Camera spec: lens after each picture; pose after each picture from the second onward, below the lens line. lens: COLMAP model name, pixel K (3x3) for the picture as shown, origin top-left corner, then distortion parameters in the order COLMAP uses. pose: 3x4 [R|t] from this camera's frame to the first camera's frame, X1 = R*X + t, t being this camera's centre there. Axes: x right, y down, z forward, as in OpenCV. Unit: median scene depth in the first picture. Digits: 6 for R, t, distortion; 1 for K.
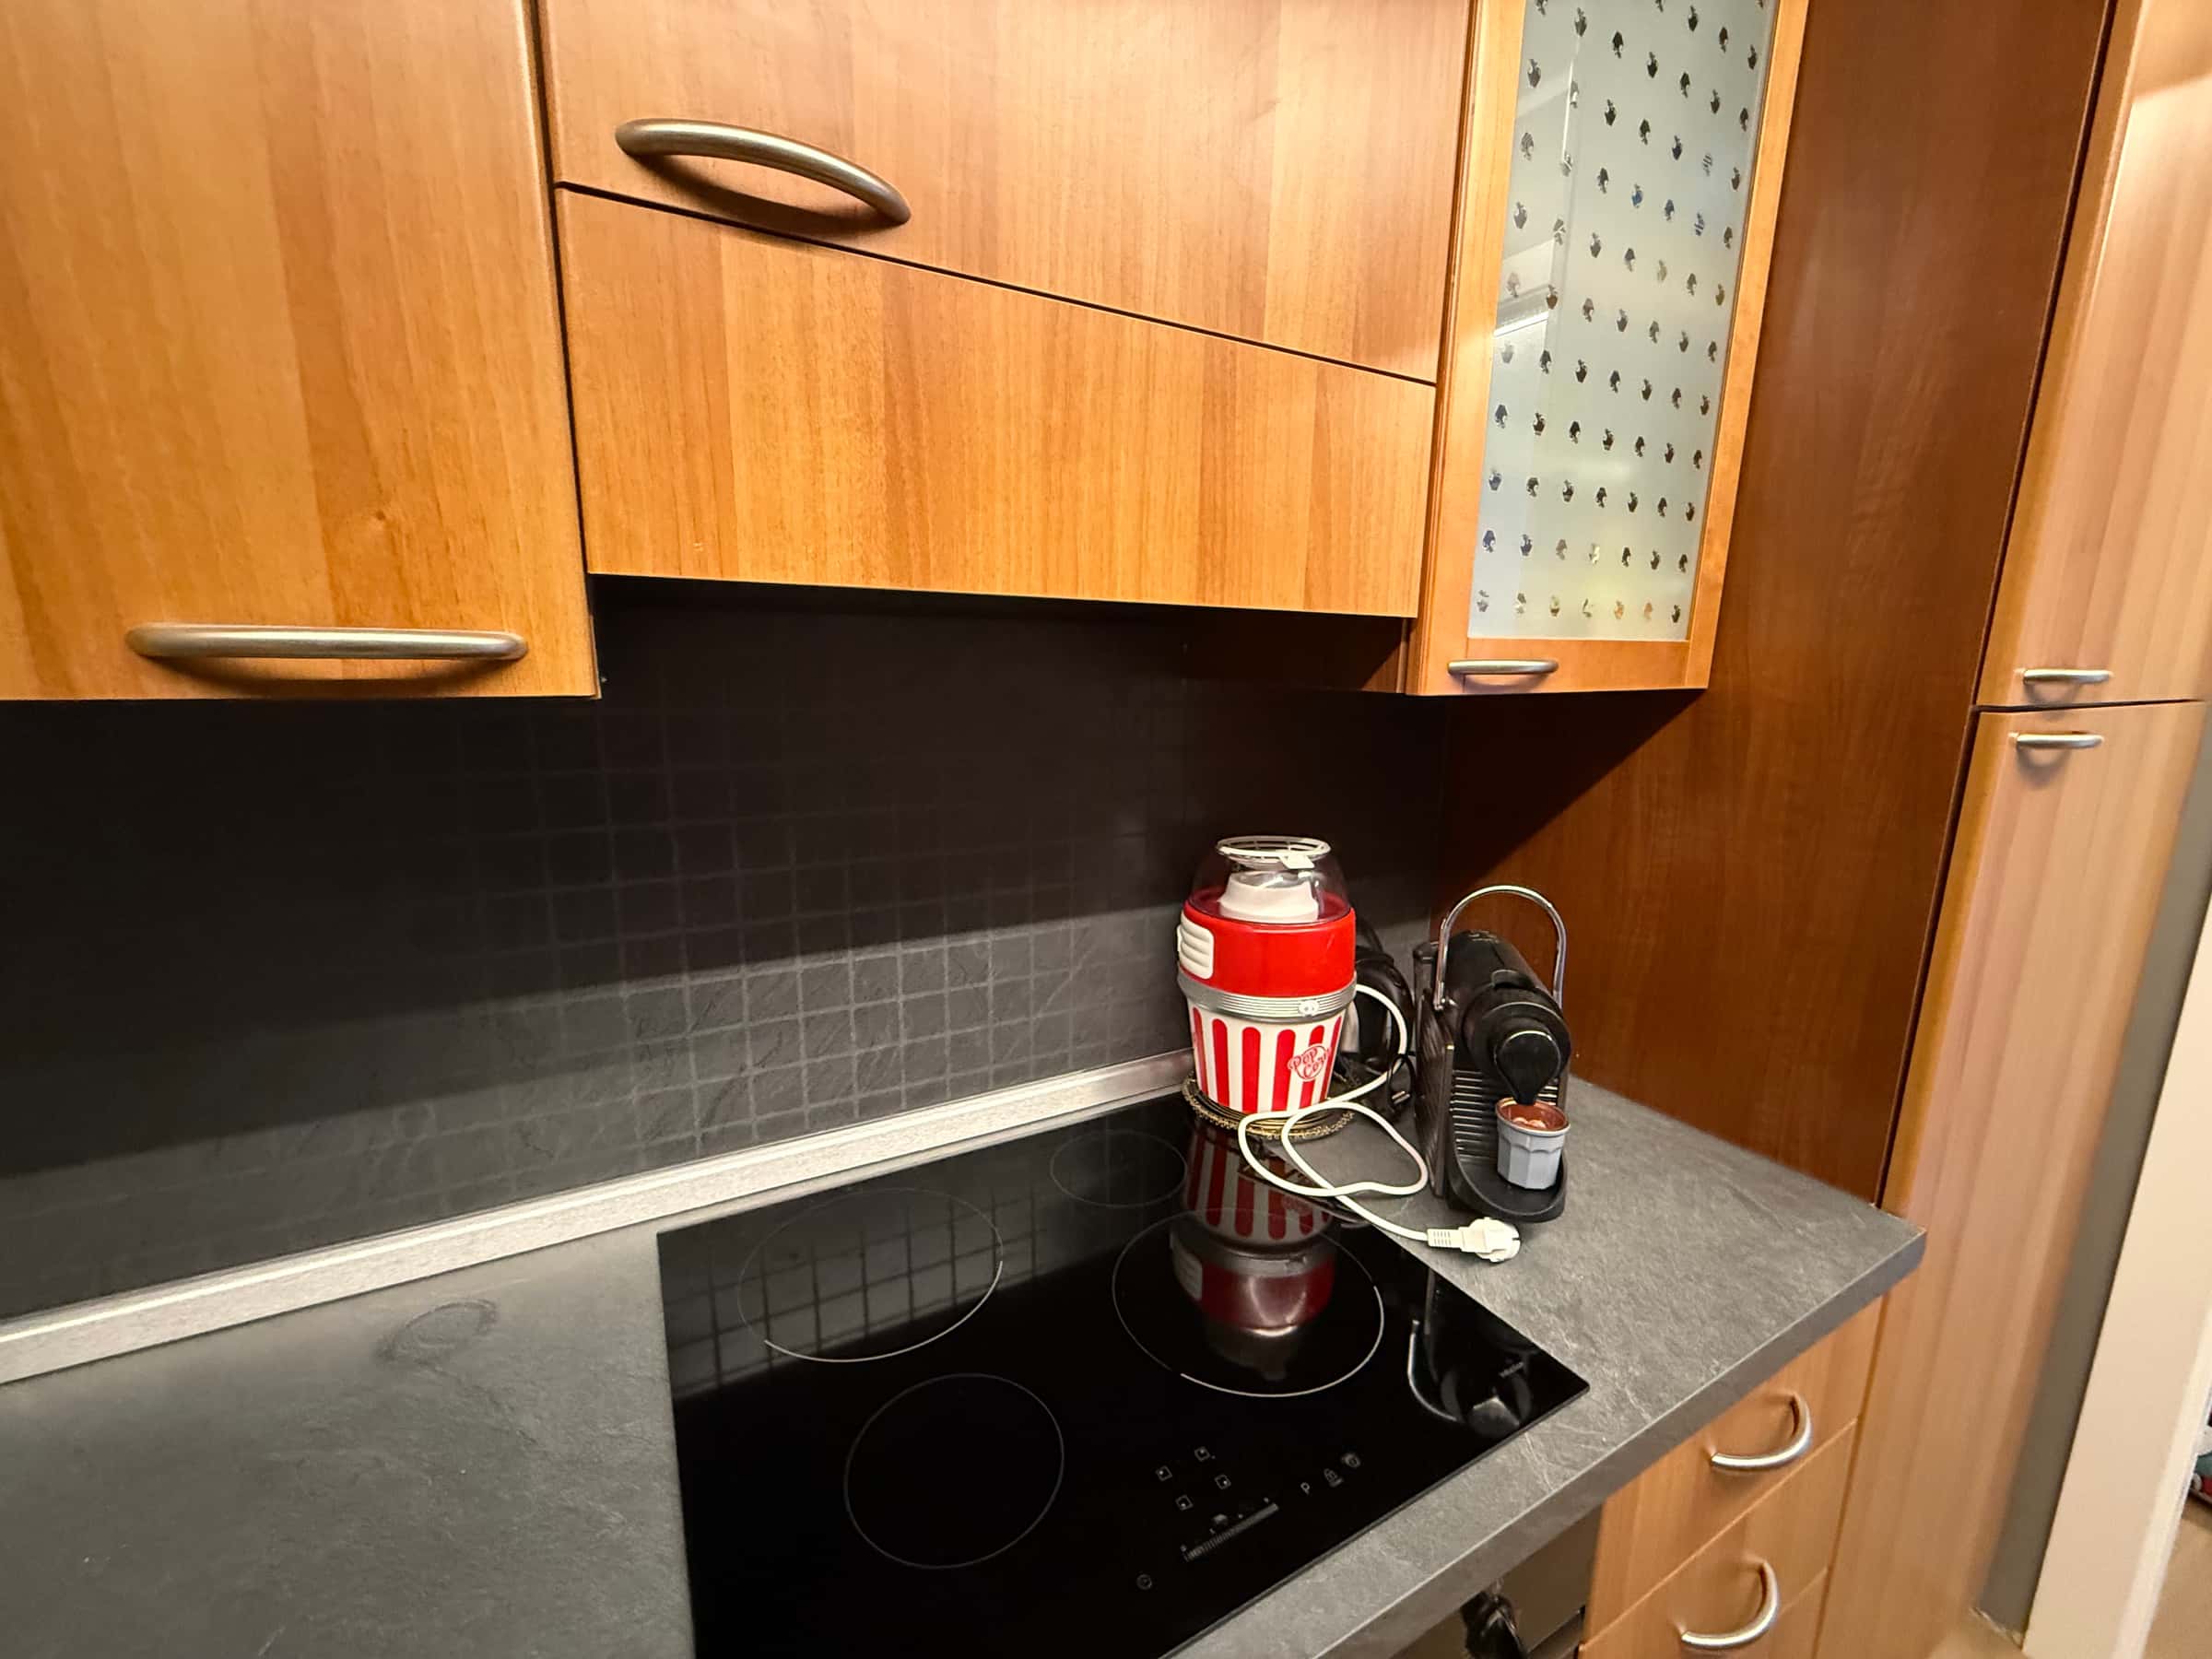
lens RADIAL K [[879.9, 0, 1098.2], [0, 879.9, 830.4], [0, 0, 1]] dist [-0.001800, 0.000114]
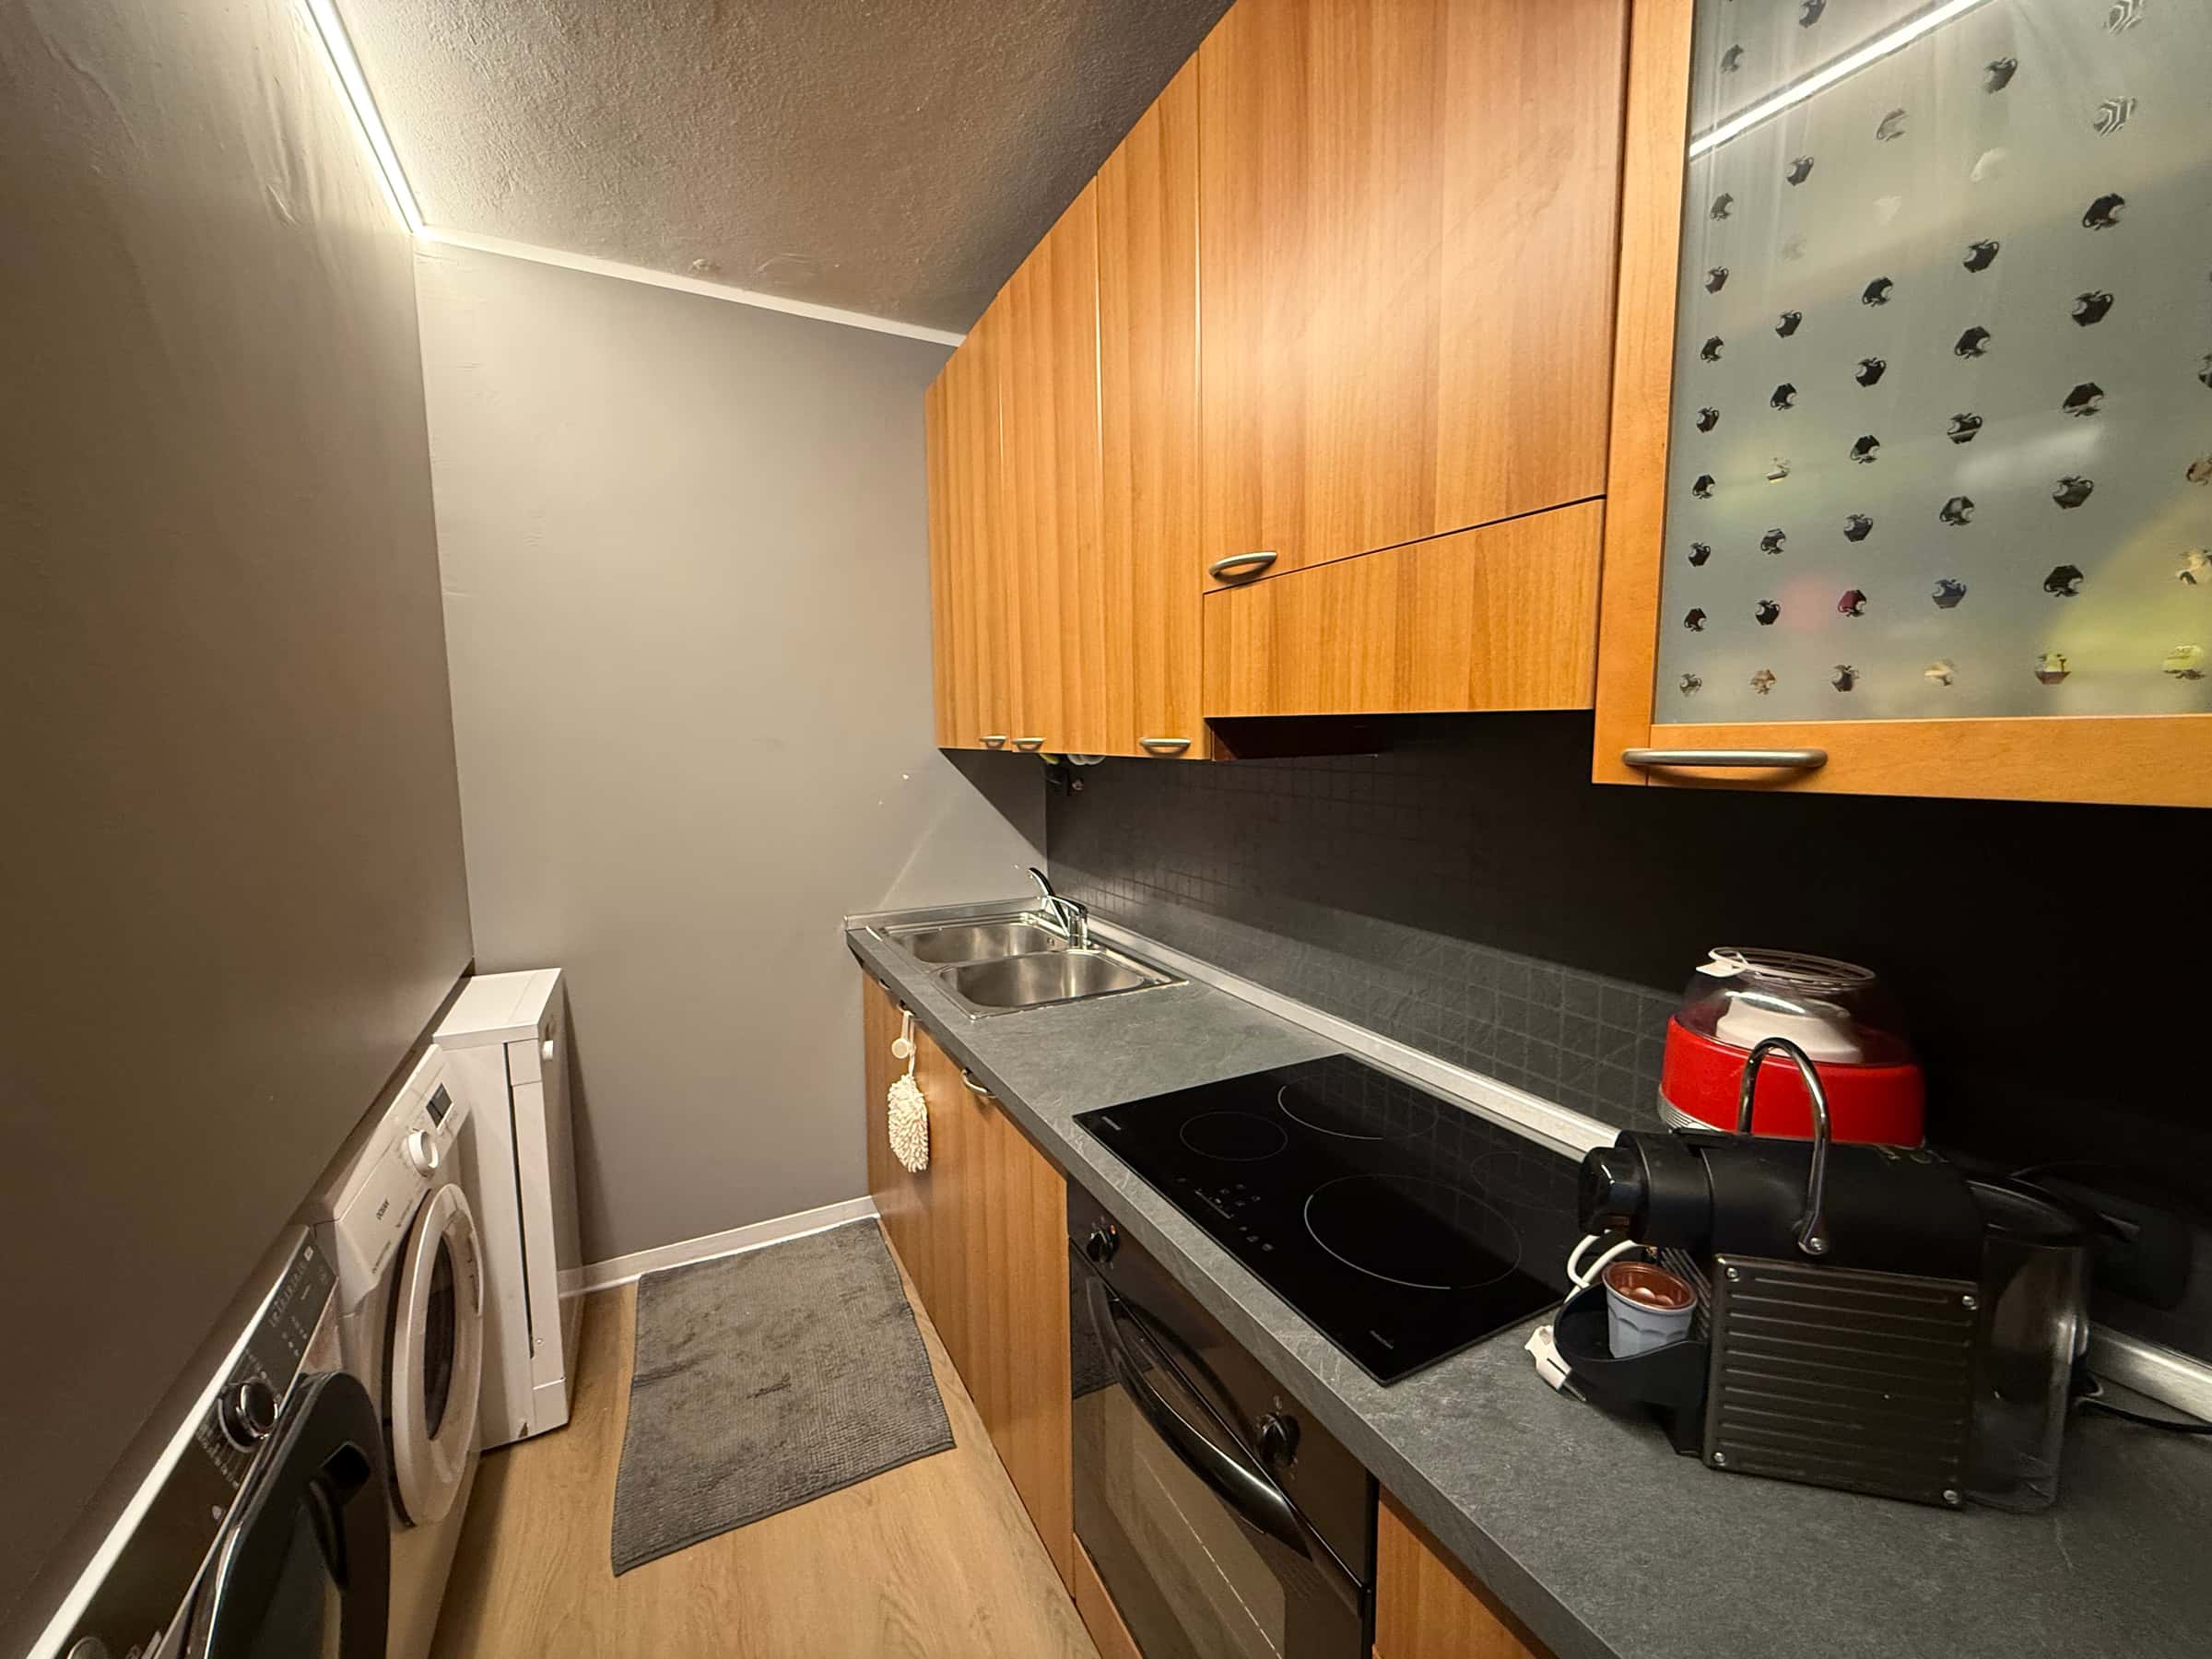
lens RADIAL K [[879.9, 0, 1094.4], [0, 879.9, 828.5], [0, 0, 1]] dist [-0.001800, 0.000114]
pose [[-0.024842, 0.098454, -0.994831, 1.723878], [-0.184625, 0.977569, 0.101356, -0.119761], [0.982495, 0.186188, -0.006108, 0.542365]]
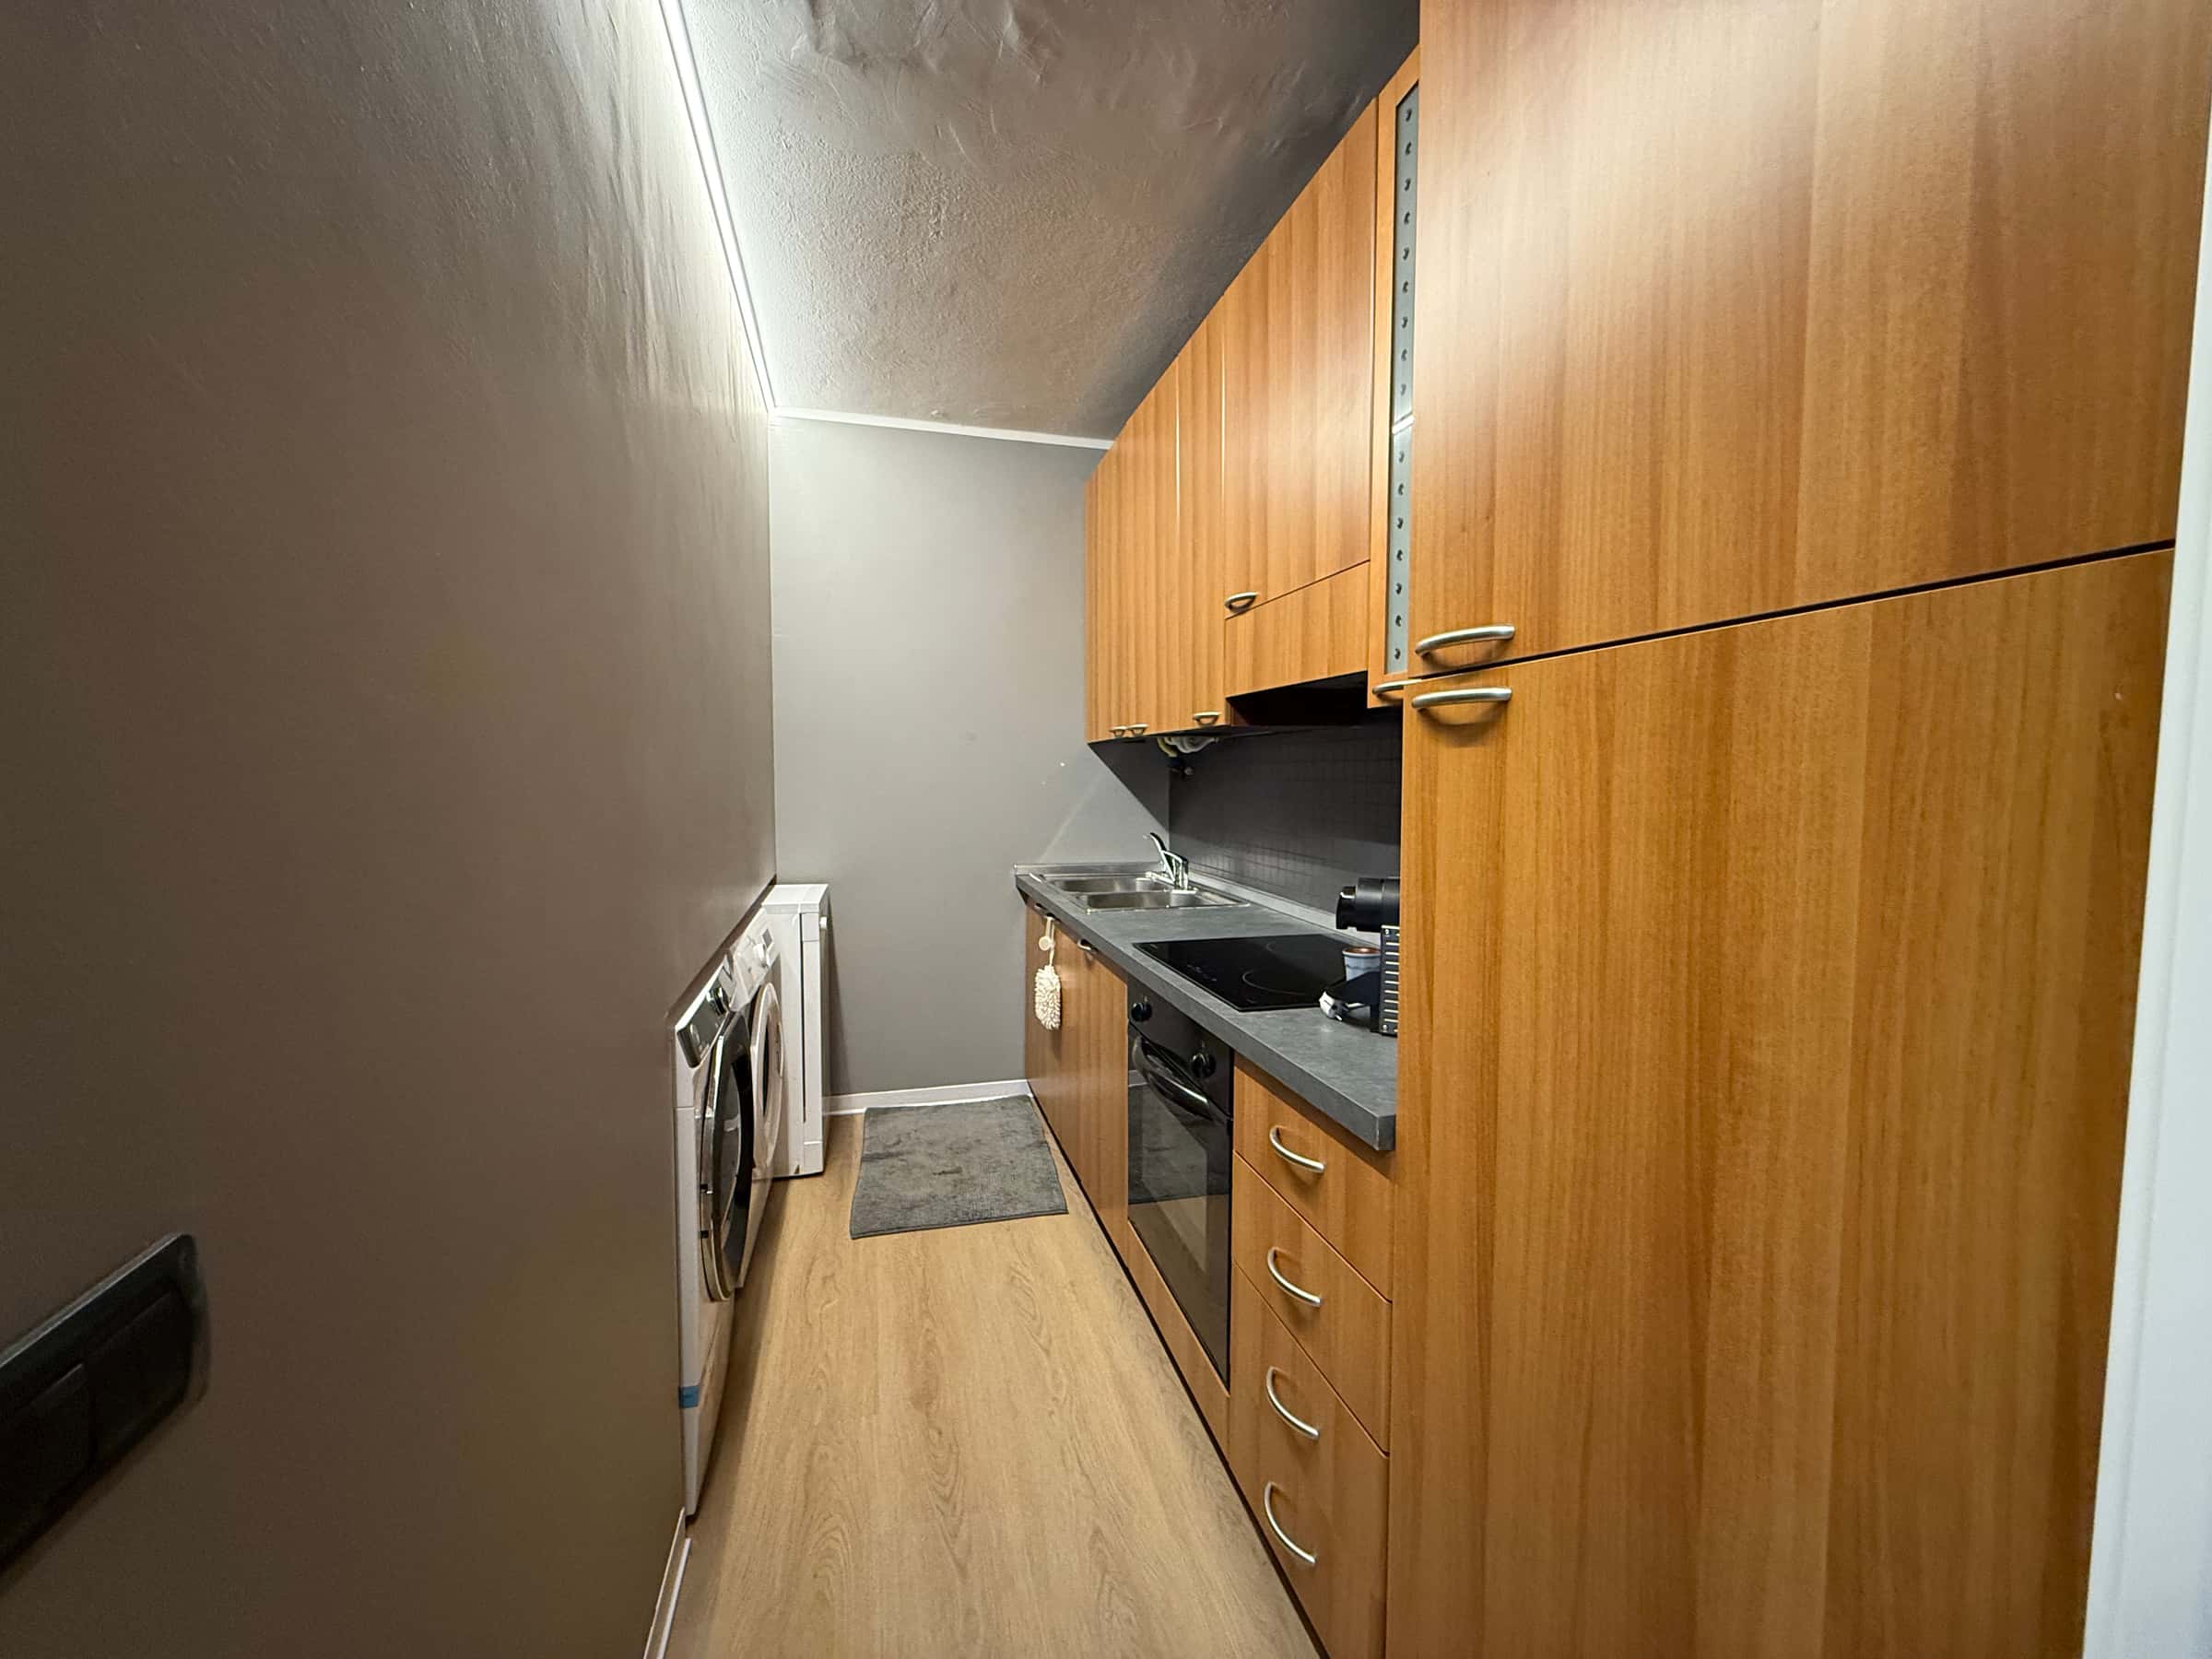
lens RADIAL K [[879.9, 0, 1091.2], [0, 879.9, 831.6], [0, 0, 1]] dist [-0.001800, 0.000114]
pose [[-0.242559, 0.053218, -0.968676, 2.969711], [-0.191857, 0.976142, 0.101669, 0.040841], [0.950976, 0.210508, -0.226562, 1.121557]]
